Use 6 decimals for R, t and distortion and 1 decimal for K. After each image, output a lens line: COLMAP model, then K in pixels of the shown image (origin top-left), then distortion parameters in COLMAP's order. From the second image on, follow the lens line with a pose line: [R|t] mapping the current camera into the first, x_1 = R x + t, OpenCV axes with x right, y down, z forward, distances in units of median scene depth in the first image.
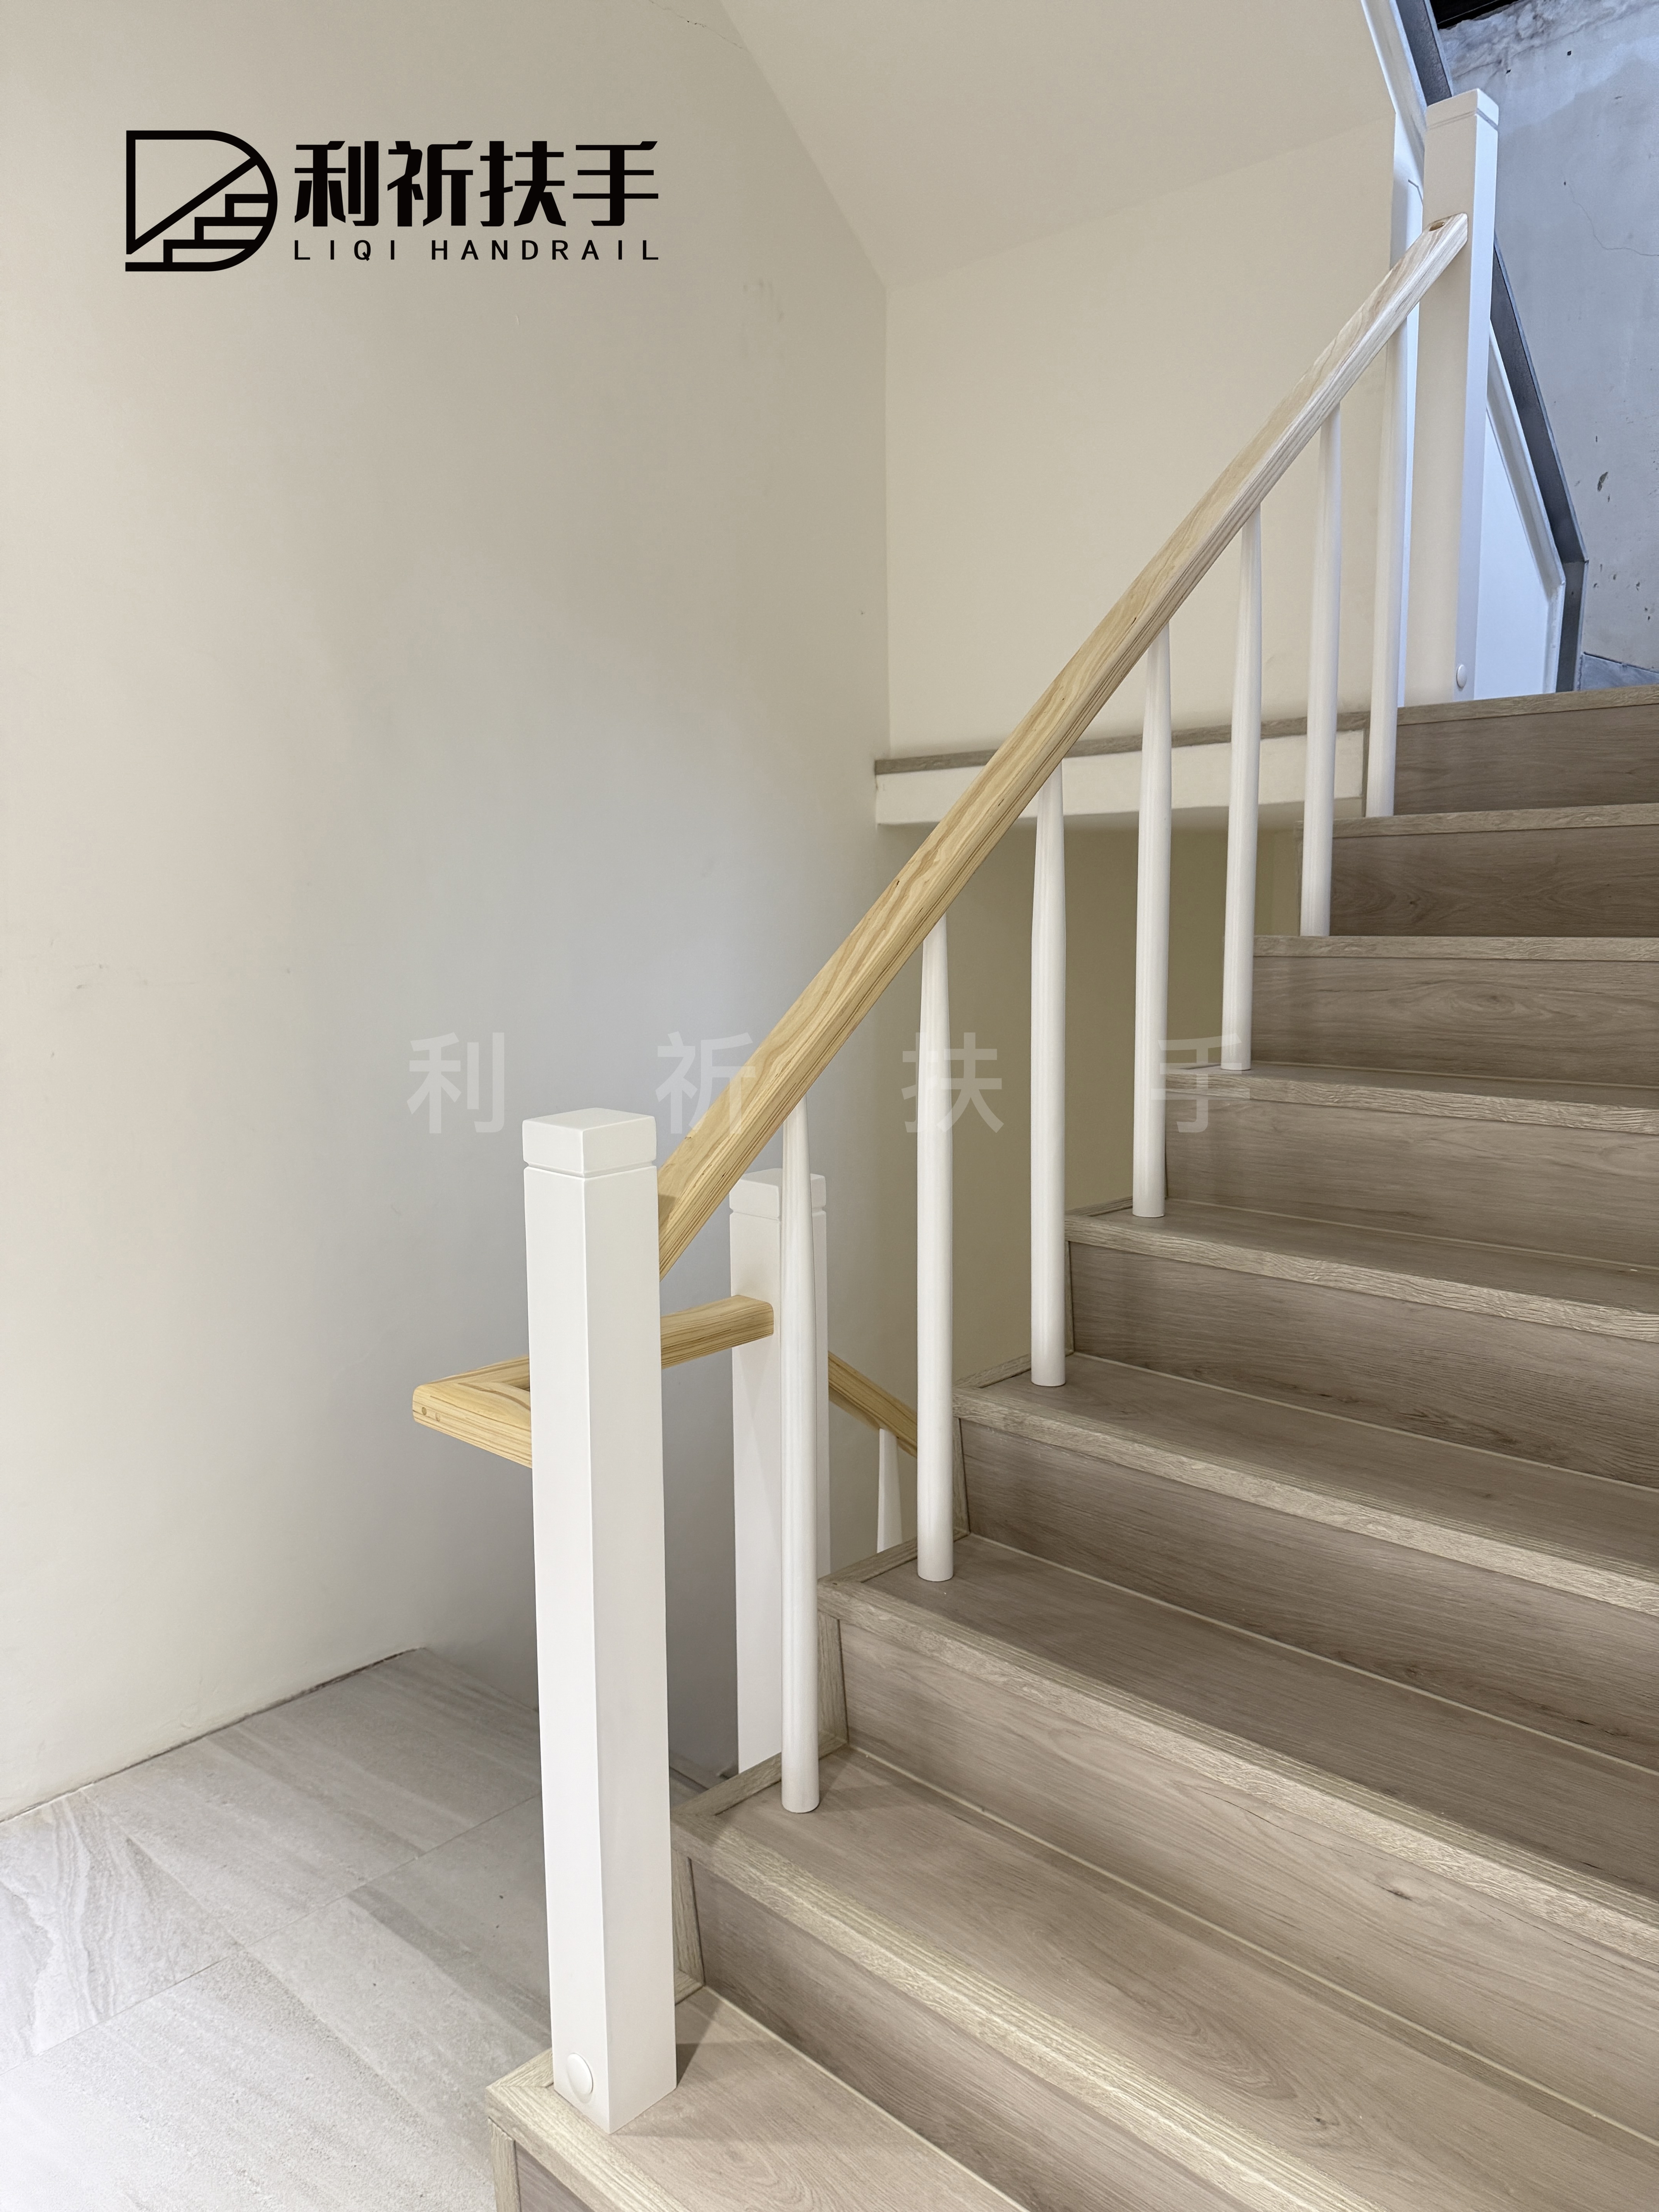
lens RADIAL K [[1566.4, 0, 829.0], [0, 1566.4, 1109.6], [0, 0, 1]] dist [0.027416, -0.005616]
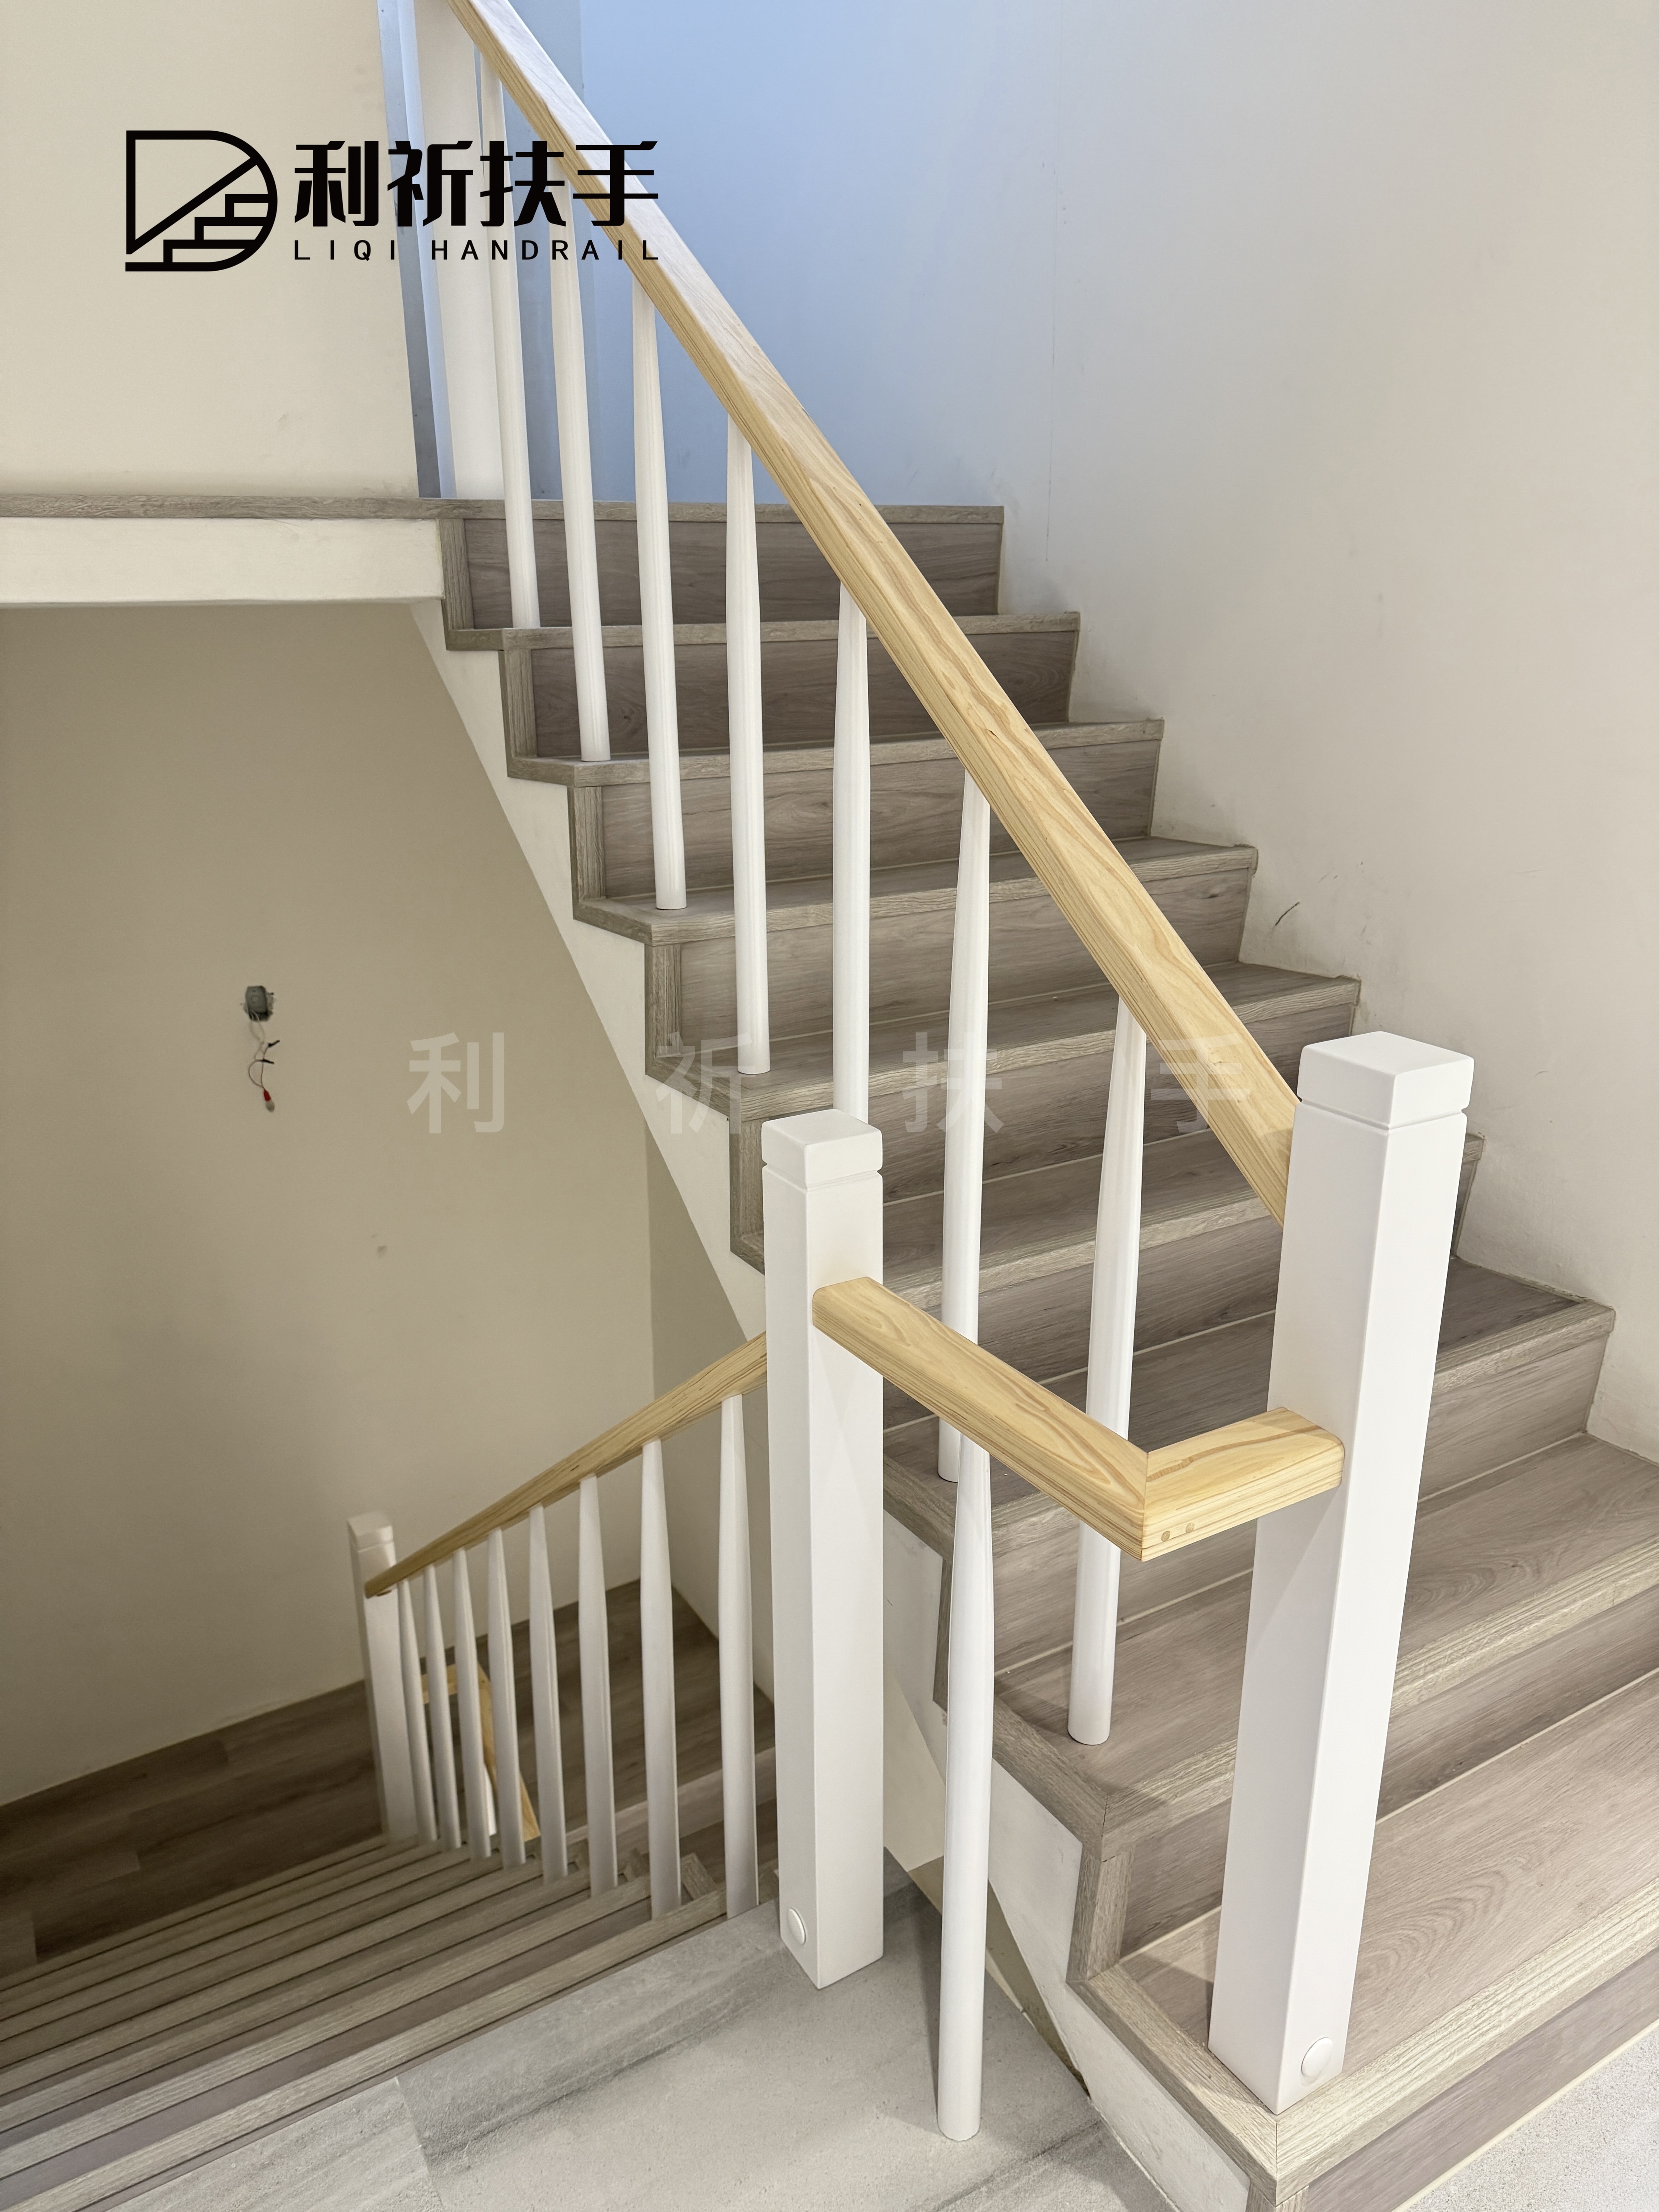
lens RADIAL K [[1566.4, 0, 771.2], [0, 1566.4, 1121.9], [0, 0, 1]] dist [0.027416, -0.005616]
pose [[0.278094, -0.289160, 0.915997, -0.725003], [0.148966, 0.955059, 0.256265, -0.156654], [-0.948932, 0.065187, 0.308671, 0.753315]]
